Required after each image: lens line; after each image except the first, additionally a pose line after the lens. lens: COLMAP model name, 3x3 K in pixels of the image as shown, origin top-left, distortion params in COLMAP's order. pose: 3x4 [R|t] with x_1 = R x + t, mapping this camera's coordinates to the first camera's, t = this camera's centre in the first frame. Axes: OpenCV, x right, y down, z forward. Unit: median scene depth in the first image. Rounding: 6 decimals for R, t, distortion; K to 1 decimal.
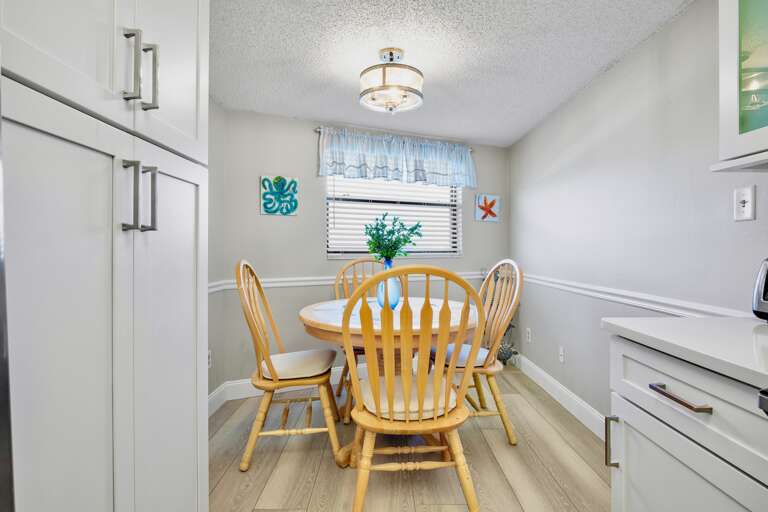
lens RADIAL K [[375.6, 0, 381.8], [0, 375.6, 256.8], [0, 0, 1]] dist [-0.005818, 0.000203]
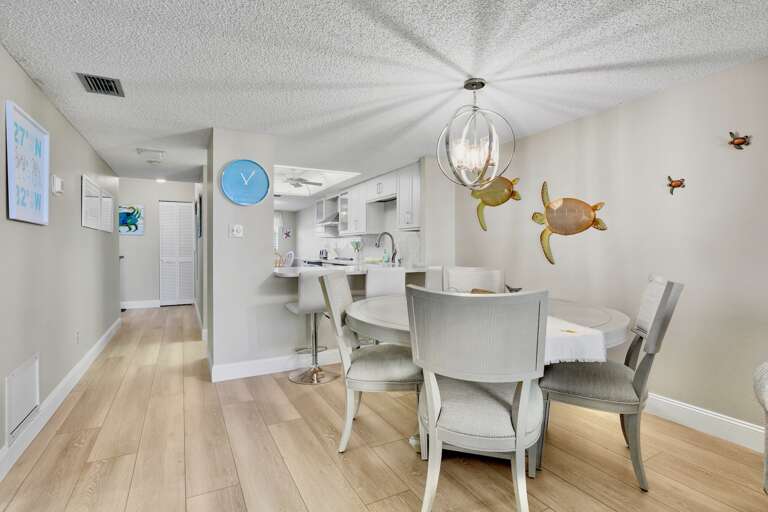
lens RADIAL K [[375.6, 0, 382.5], [0, 375.6, 256.5], [0, 0, 1]] dist [-0.005818, 0.000203]
pose [[0.874122, -0.011879, 0.485561, -0.482173], [0.017761, 0.999814, -0.007513, 0.071961], [-0.485381, 0.015192, 0.874171, -1.878535]]
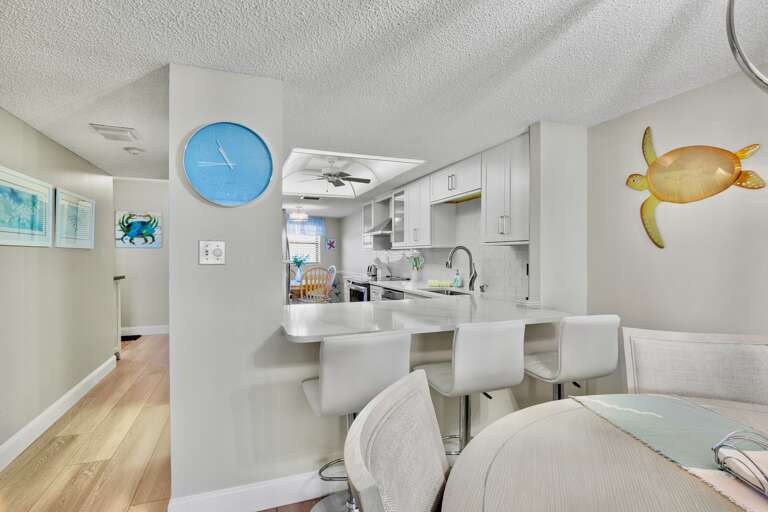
lens RADIAL K [[375.6, 0, 387.2], [0, 375.6, 258.0], [0, 0, 1]] dist [-0.005818, 0.000203]
pose [[0.925166, -0.004563, 0.379535, -0.314446], [0.014121, 0.999649, -0.022403, 0.014549], [-0.379299, 0.026086, 0.924906, -1.433272]]
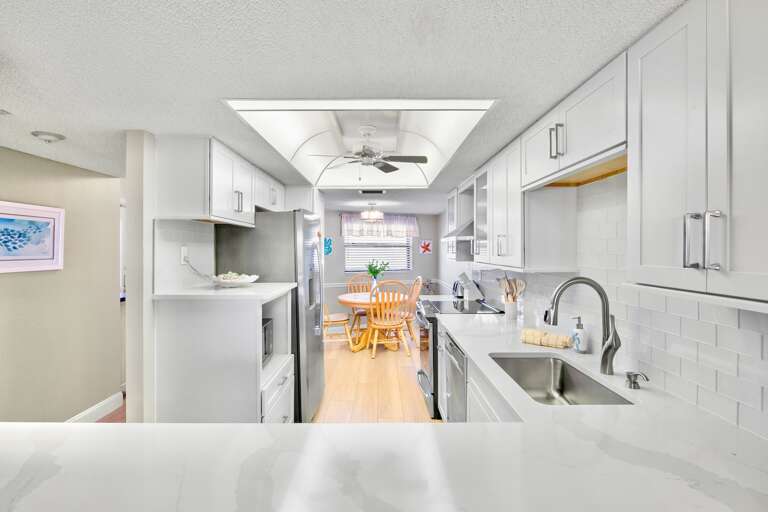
lens RADIAL K [[375.6, 0, 384.0], [0, 375.6, 246.5], [0, 0, 1]] dist [-0.005818, 0.000203]
pose [[0.999679, 0.000580, 0.025322, 0.020137], [0.000410, 0.999235, -0.039097, -0.062888], [-0.025325, 0.039095, 0.998915, -1.006724]]
